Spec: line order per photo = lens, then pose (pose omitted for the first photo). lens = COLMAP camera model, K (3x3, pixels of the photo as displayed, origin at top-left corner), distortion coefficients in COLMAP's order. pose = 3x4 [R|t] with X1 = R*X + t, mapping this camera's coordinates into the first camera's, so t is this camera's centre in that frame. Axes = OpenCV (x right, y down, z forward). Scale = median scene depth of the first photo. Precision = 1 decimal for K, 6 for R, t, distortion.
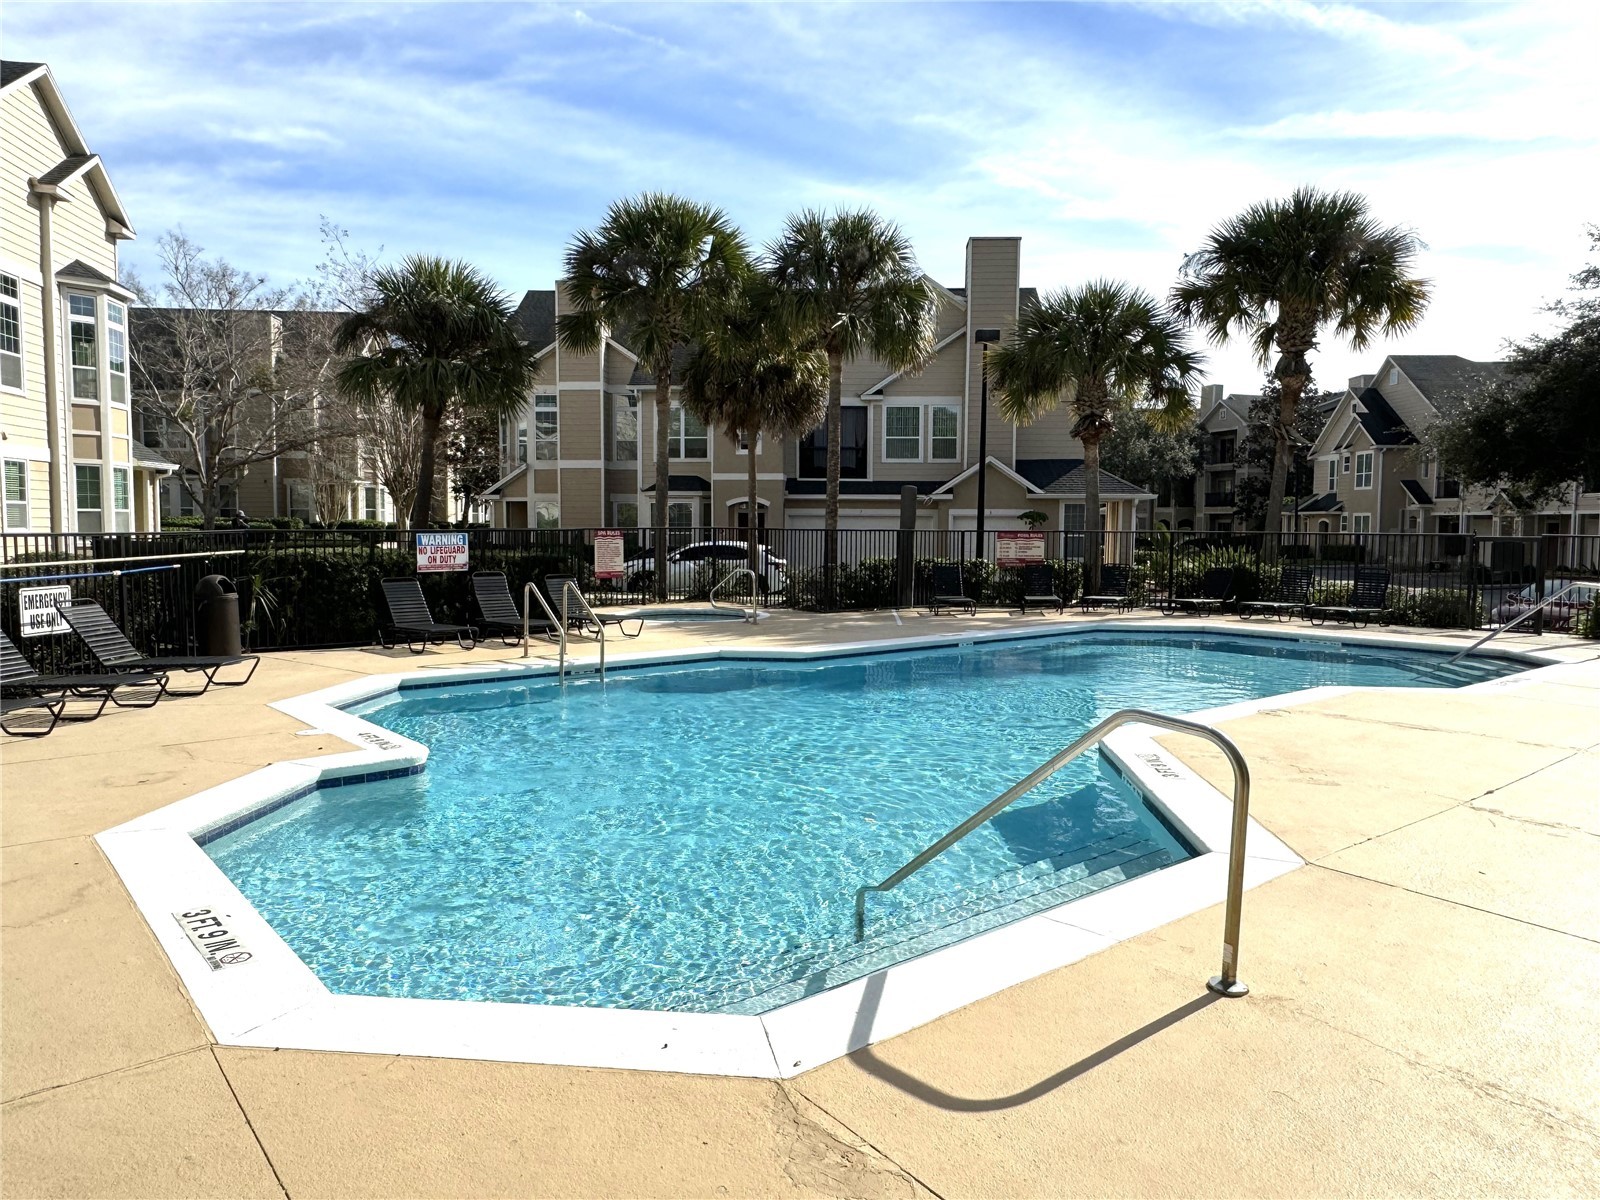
lens RADIAL K [[1099.9, 0, 800.7], [0, 1099.9, 601.2], [0, 0, 1]] dist [-0.009332, 0.006397]
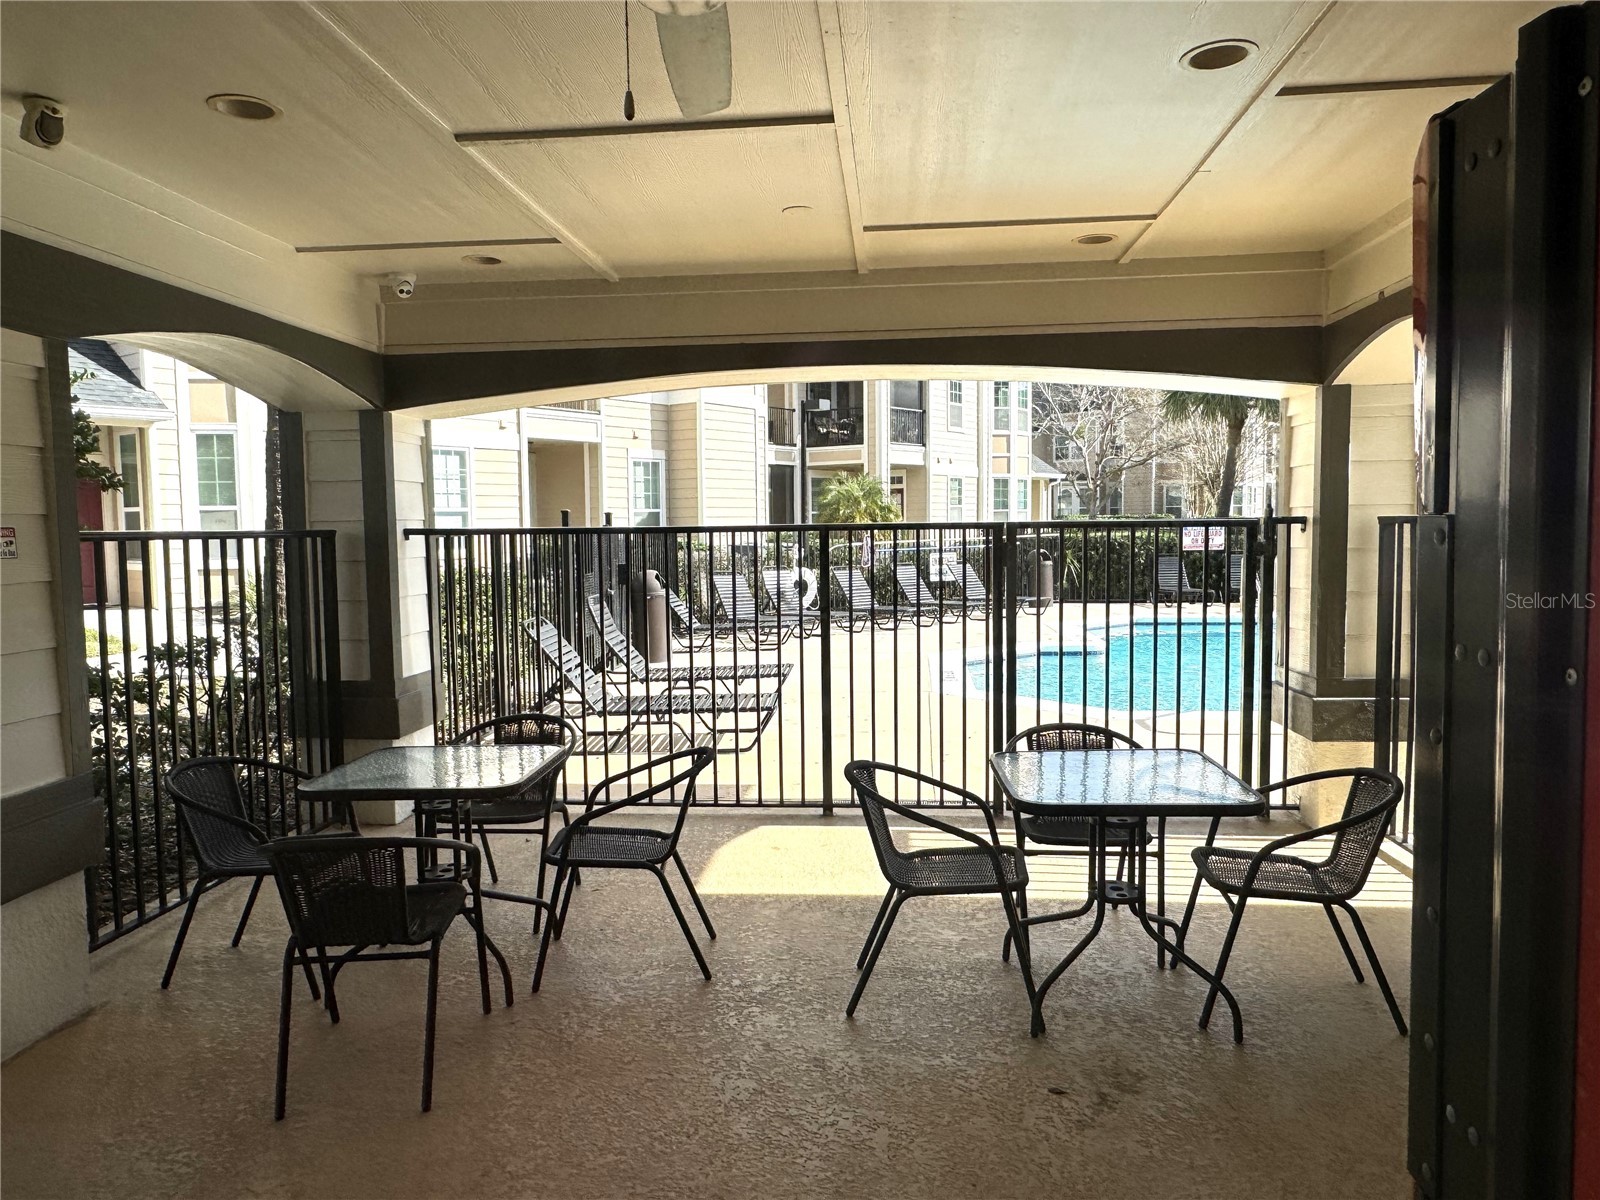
lens RADIAL K [[1099.9, 0, 798.4], [0, 1099.9, 598.6], [0, 0, 1]] dist [-0.009332, 0.006397]
pose [[0.703830, 0.029694, -0.709748, 0.154569], [-0.029564, 0.999485, 0.012499, 0.017394], [0.709753, 0.012186, 0.704345, -0.150648]]
